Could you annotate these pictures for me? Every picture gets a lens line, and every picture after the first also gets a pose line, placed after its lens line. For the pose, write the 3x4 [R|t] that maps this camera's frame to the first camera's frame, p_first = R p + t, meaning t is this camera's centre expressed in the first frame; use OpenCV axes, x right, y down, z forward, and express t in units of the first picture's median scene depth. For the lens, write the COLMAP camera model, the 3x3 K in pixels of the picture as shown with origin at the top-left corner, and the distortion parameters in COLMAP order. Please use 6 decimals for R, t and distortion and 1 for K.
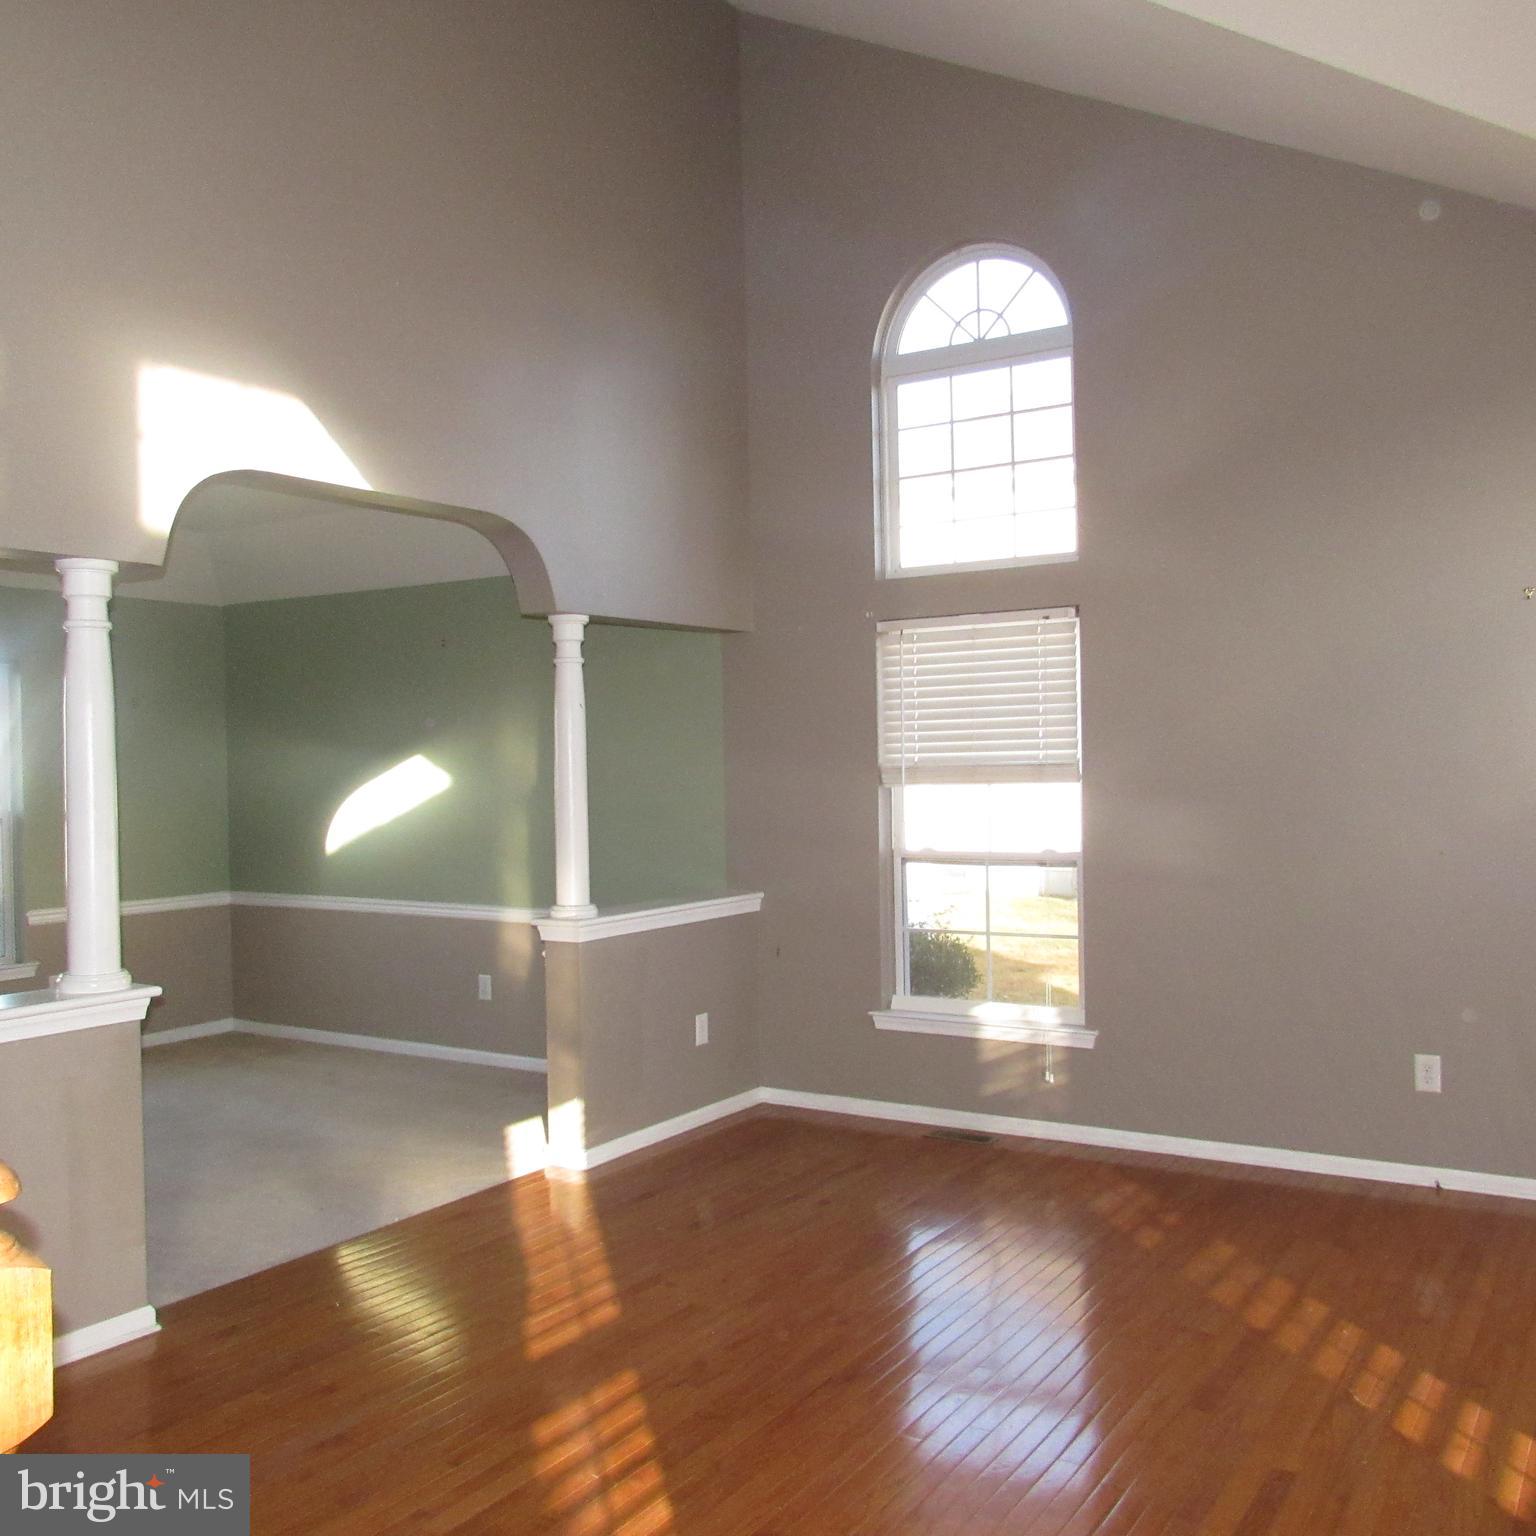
lens RADIAL K [[1455.9, 0, 768.0], [0, 1455.9, 768.0], [0, 0, 1]] dist [-0.021721, 0.003328]
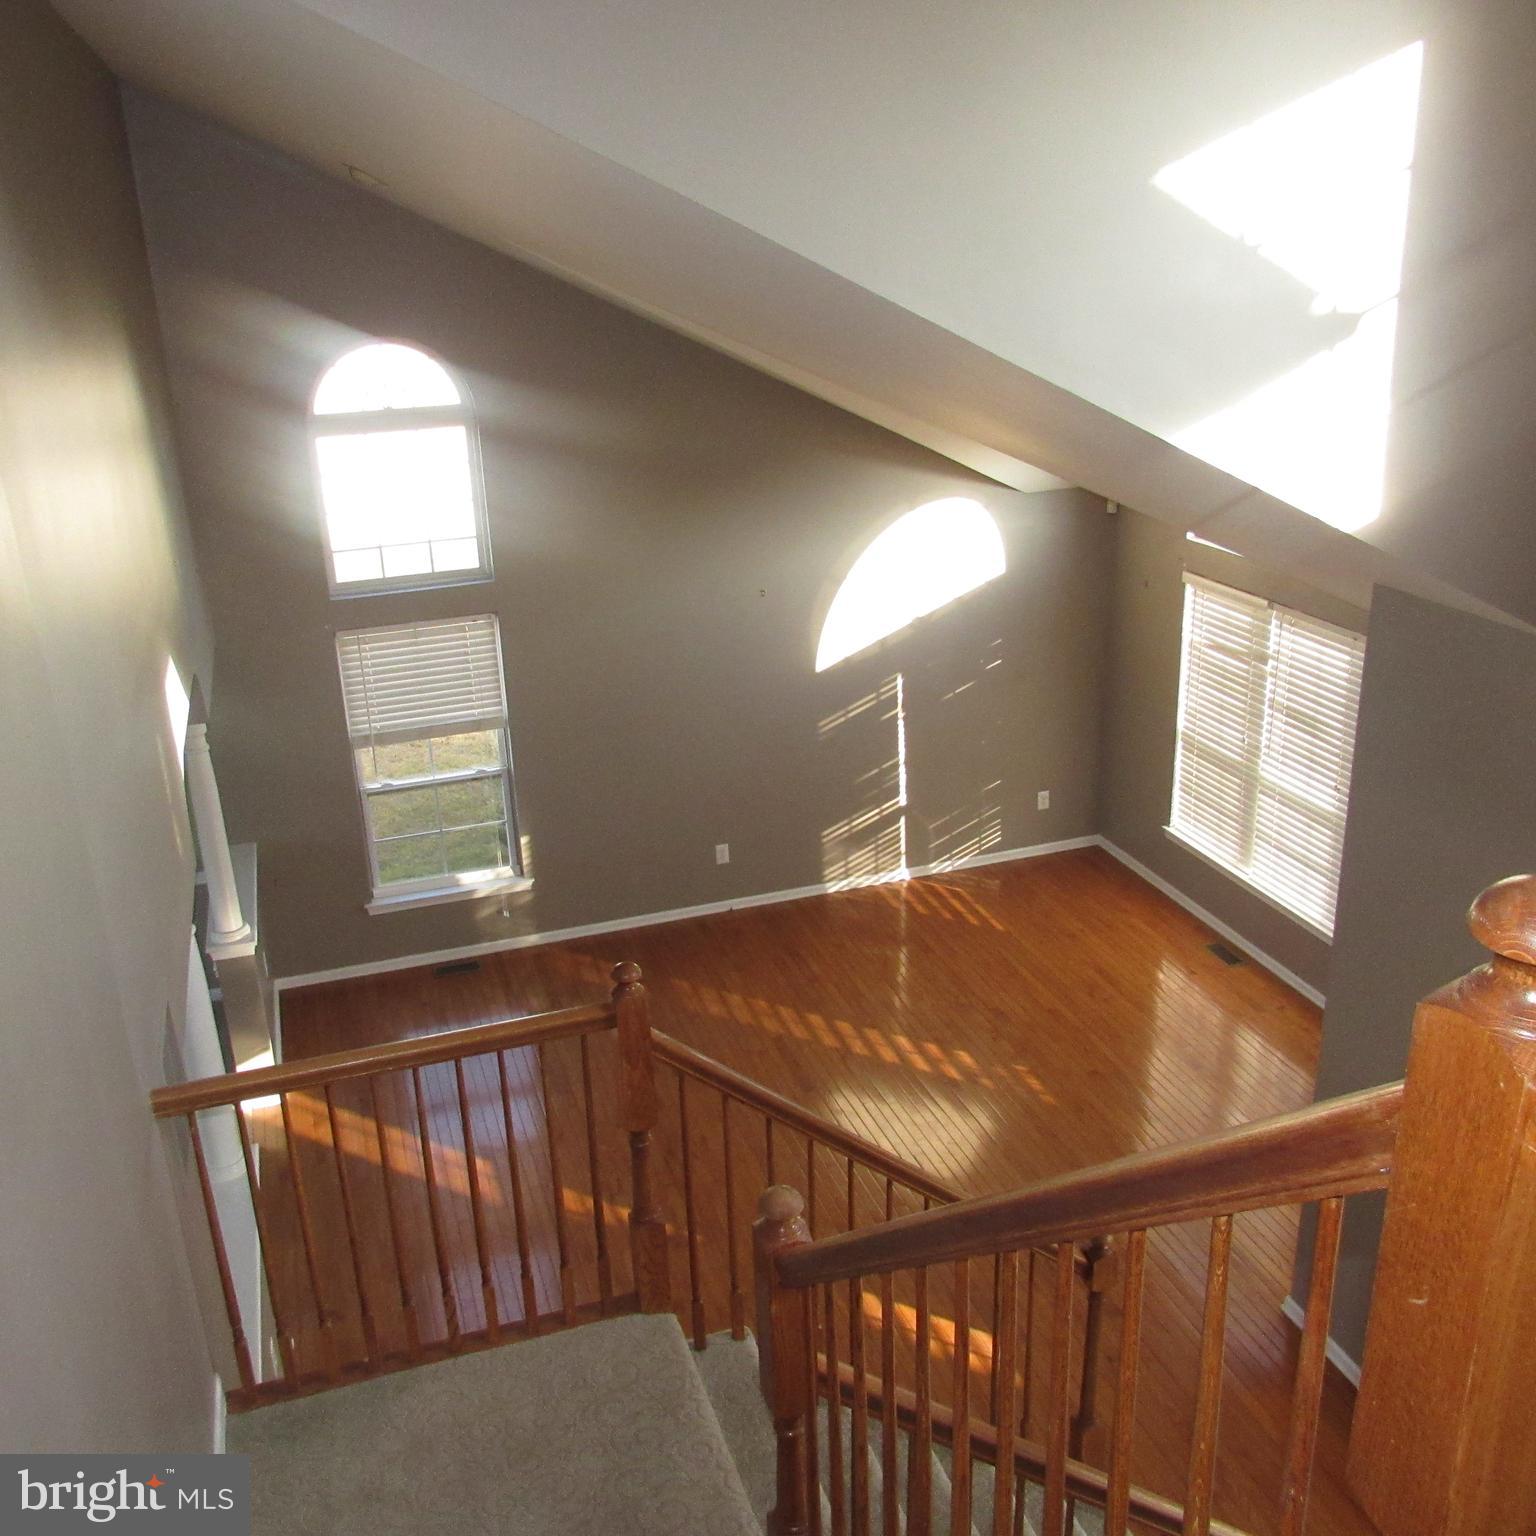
lens RADIAL K [[1455.9, 0, 768.0], [0, 1455.9, 768.0], [0, 0, 1]] dist [-0.021721, 0.003328]
pose [[0.628037, -0.284226, 0.724421, -0.697454], [0.021802, 0.936973, 0.348720, -0.456885], [-0.777878, -0.203215, 0.594650, -0.103212]]
